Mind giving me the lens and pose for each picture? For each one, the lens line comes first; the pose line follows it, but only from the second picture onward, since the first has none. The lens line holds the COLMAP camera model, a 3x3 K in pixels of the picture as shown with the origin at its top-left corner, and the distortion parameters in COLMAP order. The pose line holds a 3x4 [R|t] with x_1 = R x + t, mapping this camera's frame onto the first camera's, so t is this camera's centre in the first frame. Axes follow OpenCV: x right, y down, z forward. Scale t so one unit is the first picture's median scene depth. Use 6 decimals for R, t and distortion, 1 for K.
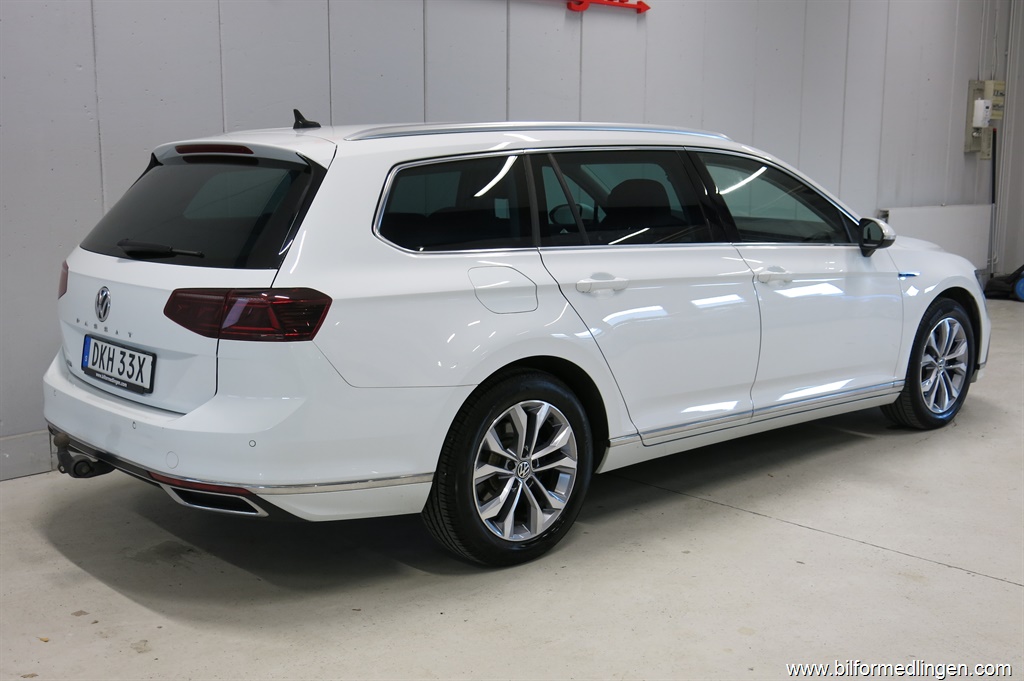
lens RADIAL K [[1163.0, 0, 509.5], [0, 1163.0, 344.8], [0, 0, 1]] dist [-0.029717, 0.000000]
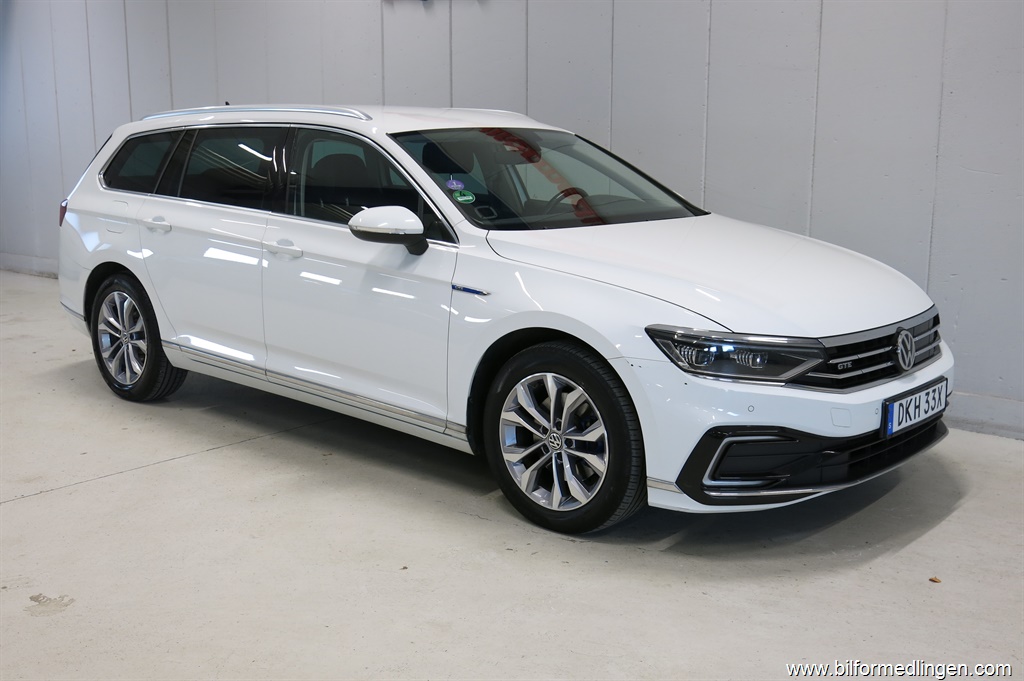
lens RADIAL K [[1118.2, 0, 514.9], [0, 1118.2, 340.1], [0, 0, 1]] dist [-0.030585, 0.000000]
pose [[0.110737, 0.182783, -0.976897, 1.241660], [-0.171935, 0.971645, 0.162310, -0.177611], [0.978864, 0.149989, 0.139024, 1.080182]]
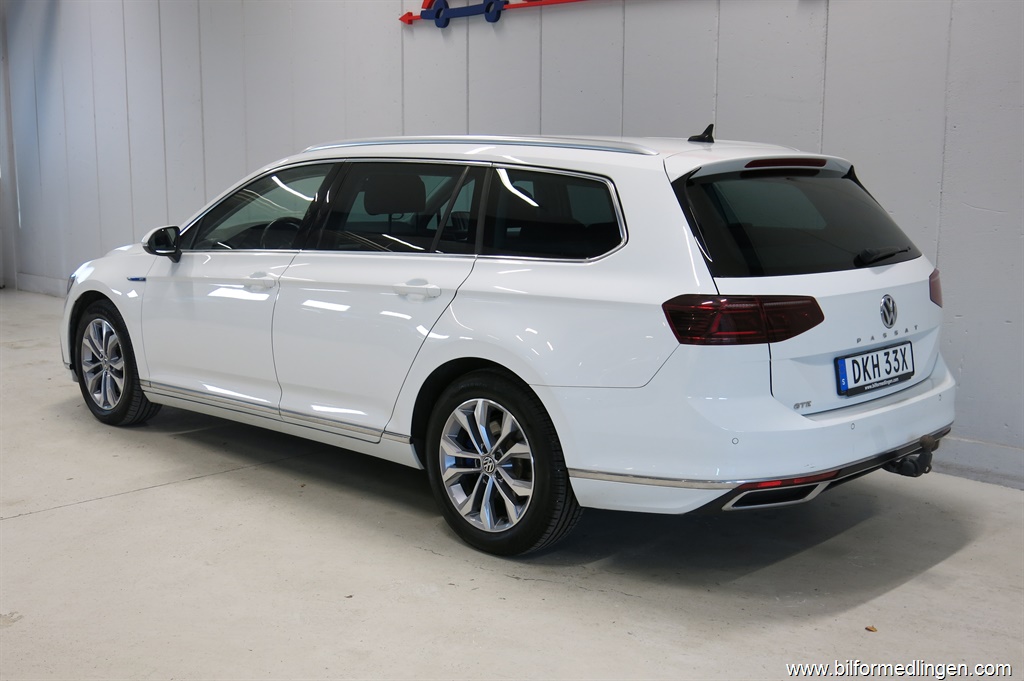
lens RADIAL K [[1203.7, 0, 513.0], [0, 1203.7, 346.4], [0, 0, 1]] dist [-0.037750, 0.000000]
pose [[0.026515, 0.162294, -0.986386, 1.314599], [-0.176168, 0.972048, 0.155199, -0.210166], [0.984003, 0.169655, 0.054365, 1.176964]]
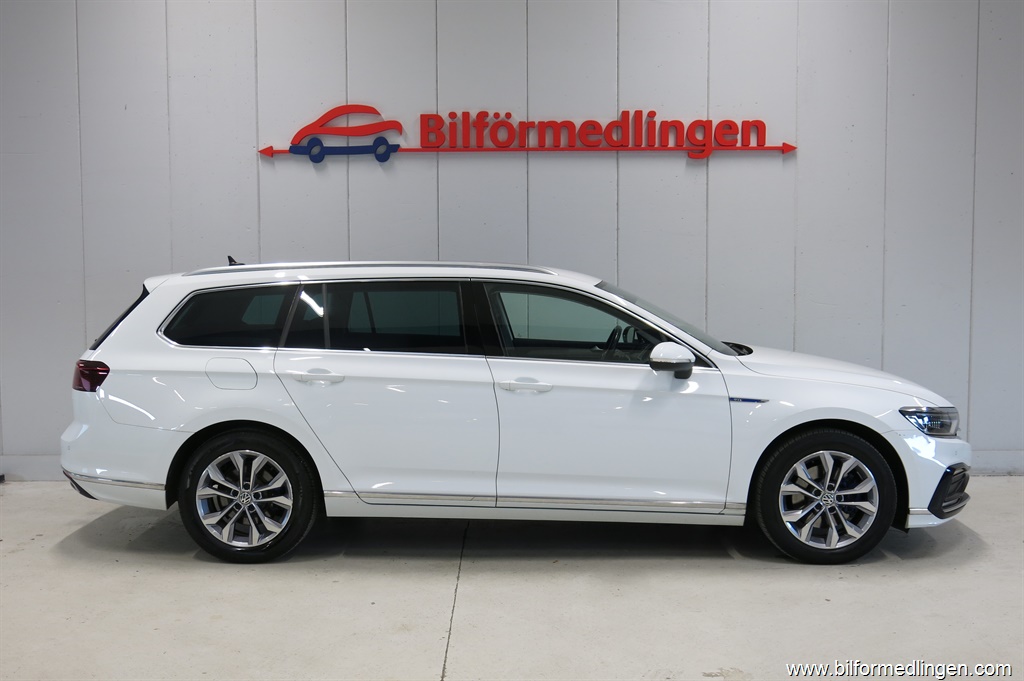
lens RADIAL K [[1118.2, 0, 510.2], [0, 1118.2, 340.0], [0, 0, 1]] dist [-0.030585, 0.000000]
pose [[0.725520, 0.037755, -0.687165, 1.007416], [-0.111948, 0.991670, -0.063711, -0.031315], [0.679035, 0.123150, 0.723703, 0.155839]]
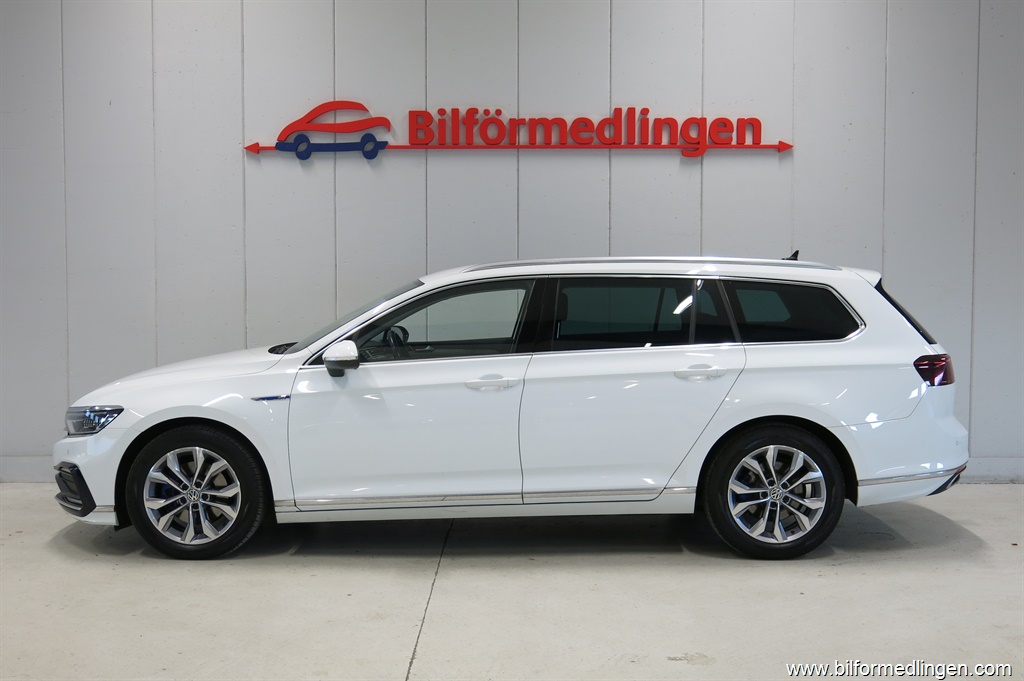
lens RADIAL K [[1203.7, 0, 510.0], [0, 1203.7, 341.1], [0, 0, 1]] dist [-0.037750, 0.000000]
pose [[0.718030, 0.033141, -0.695223, 1.091408], [-0.117852, 0.990232, -0.074515, -0.009231], [0.685962, 0.135437, 0.714922, 0.118604]]
